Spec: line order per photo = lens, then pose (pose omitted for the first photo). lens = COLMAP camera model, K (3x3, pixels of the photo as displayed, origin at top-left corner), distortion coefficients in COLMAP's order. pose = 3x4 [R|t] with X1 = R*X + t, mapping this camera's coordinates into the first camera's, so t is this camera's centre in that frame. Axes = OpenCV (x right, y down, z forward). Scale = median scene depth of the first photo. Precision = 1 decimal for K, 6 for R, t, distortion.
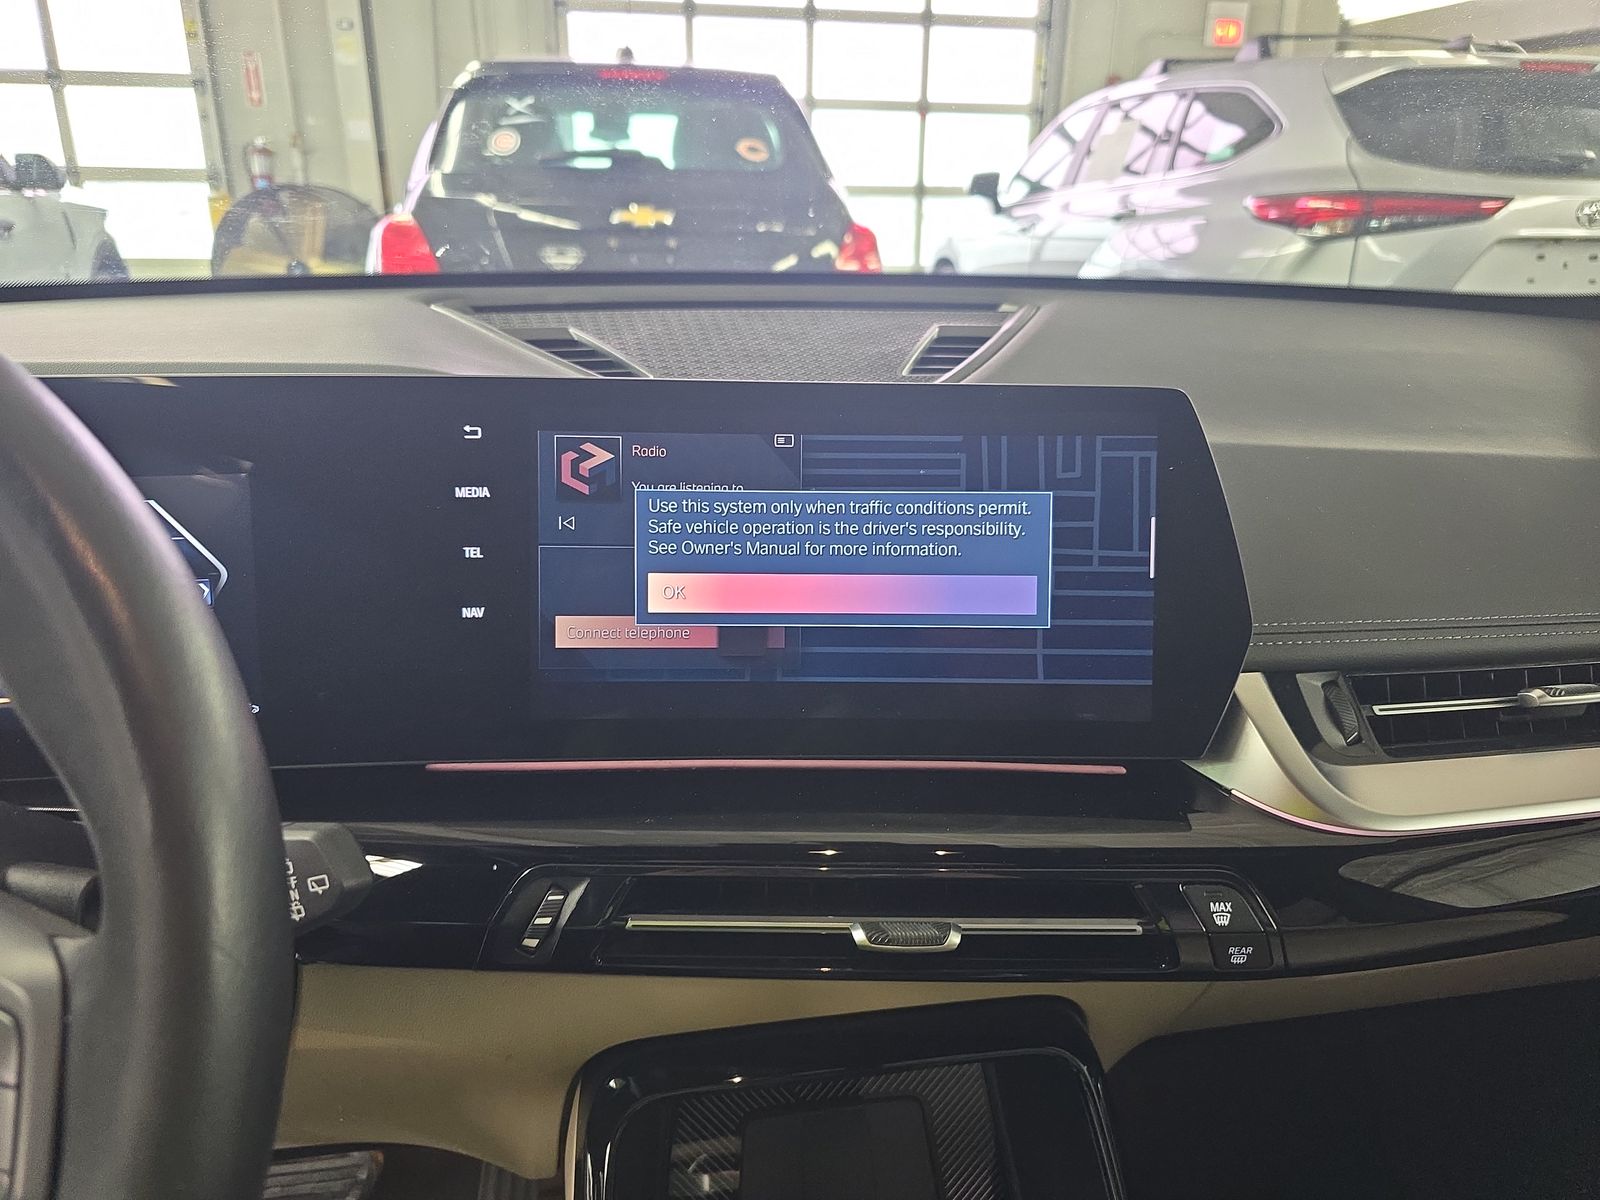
lens RADIAL K [[1092.0, 0, 800.2], [0, 1092.0, 598.4], [0, 0, 1]] dist [0.005816, -0.009848]
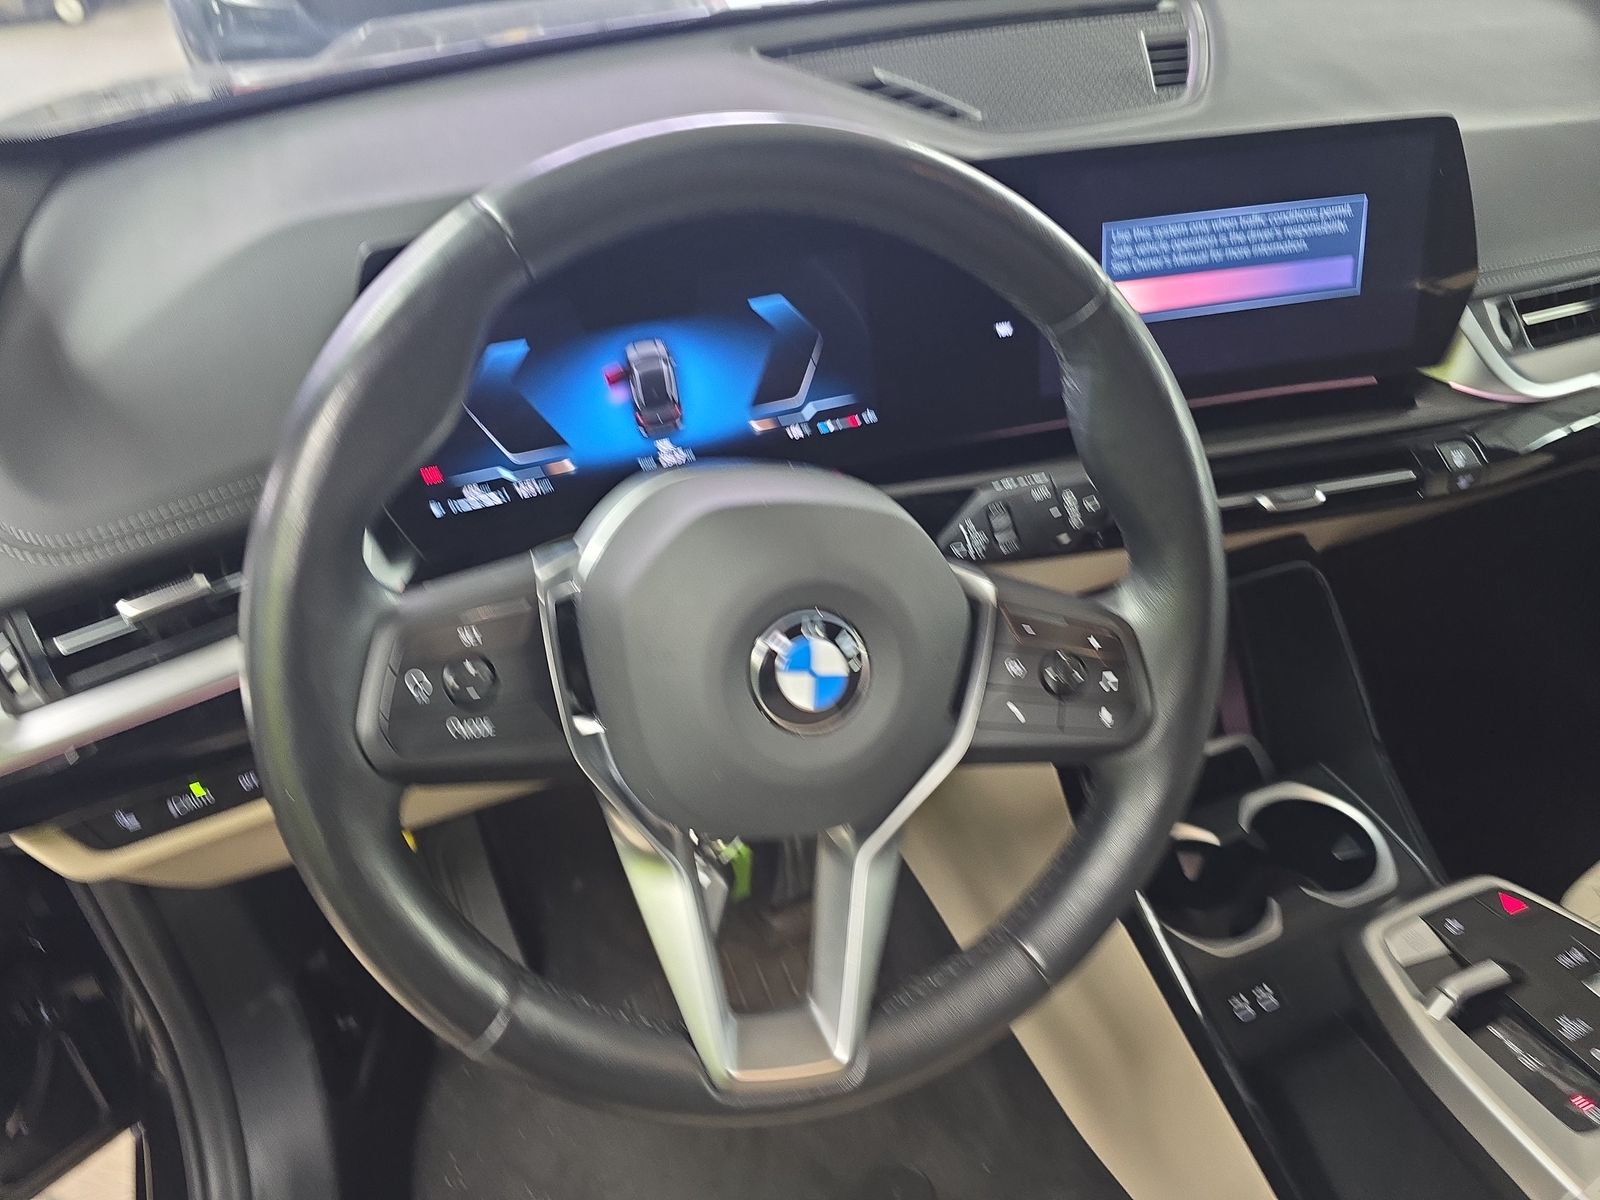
lens RADIAL K [[1092.0, 0, 801.5], [0, 1092.0, 599.2], [0, 0, 1]] dist [0.005816, -0.009848]
pose [[0.978578, -0.156409, 0.133868, -0.799419], [0.106399, 0.940896, 0.321550, -0.141332], [-0.176249, -0.300418, 0.937382, -0.413012]]
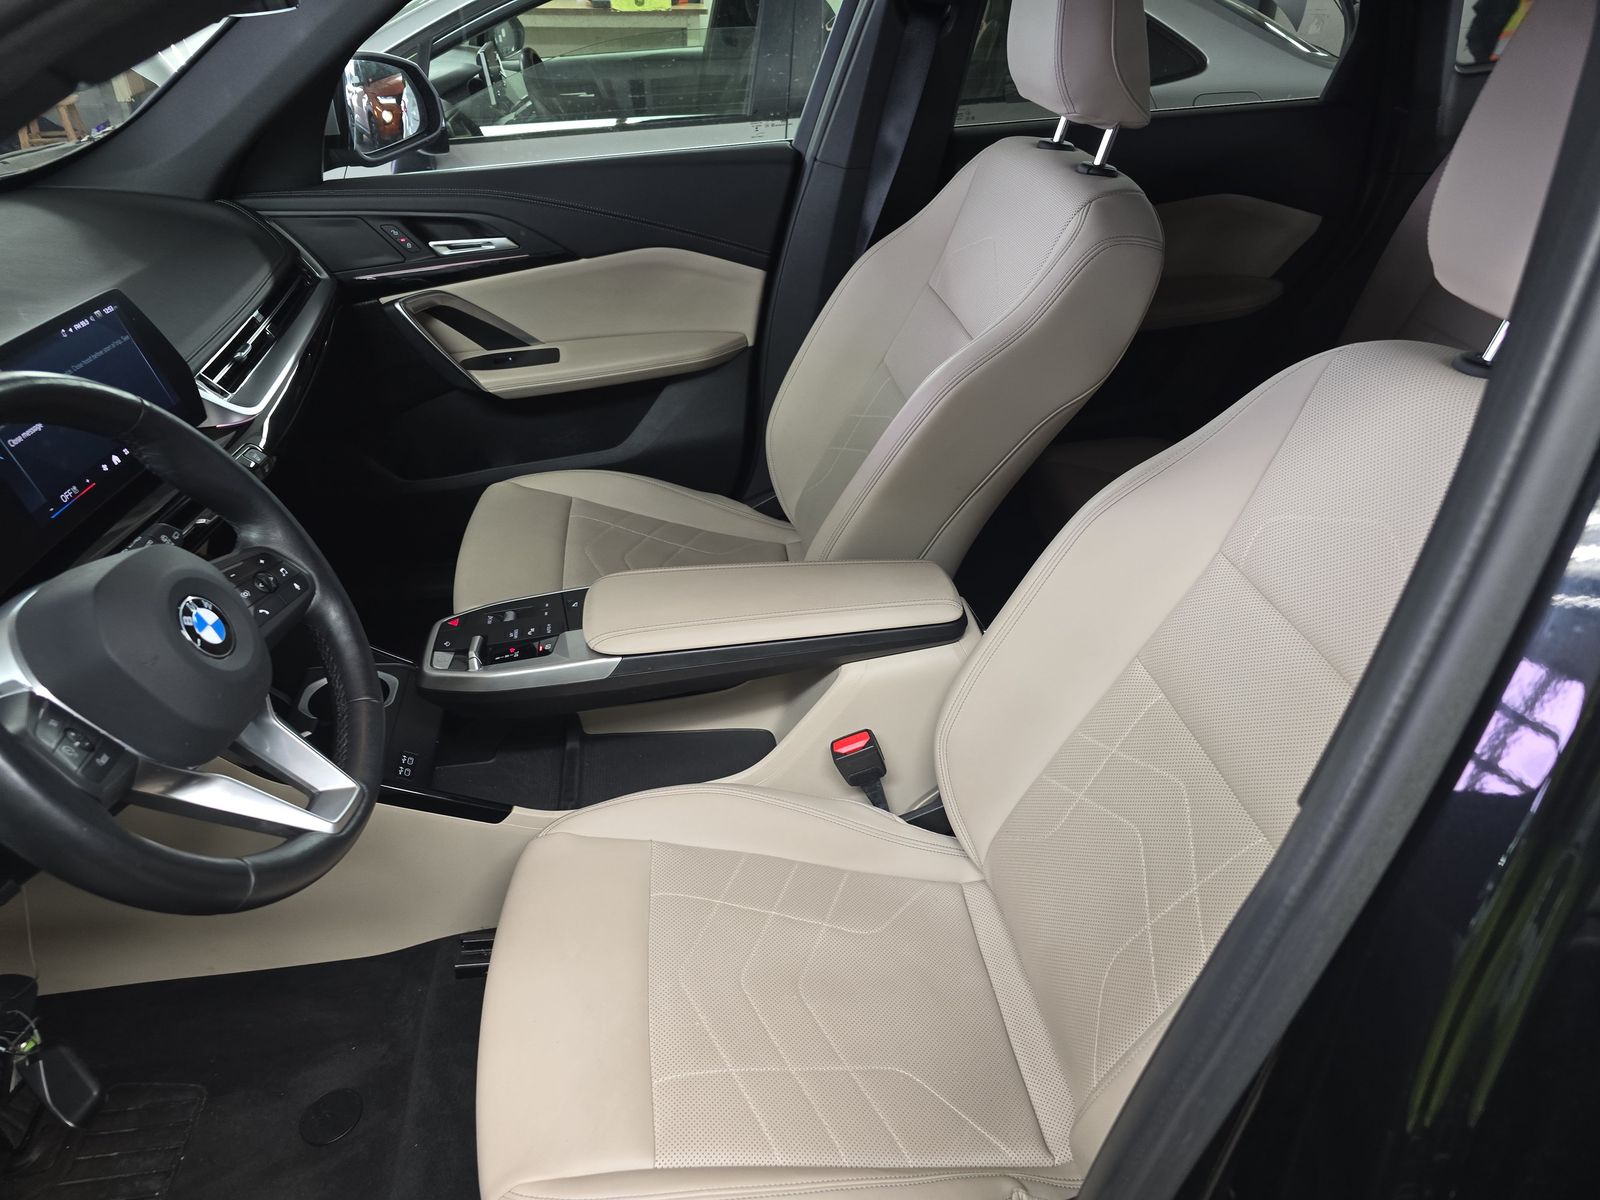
lens RADIAL K [[1092.0, 0, 798.1], [0, 1092.0, 596.7], [0, 0, 1]] dist [0.005816, -0.009848]
pose [[0.027303, -0.605797, 0.795151, -2.012720], [0.405161, 0.733887, 0.545211, -0.400051], [-0.913838, 0.307278, 0.265483, -0.934289]]
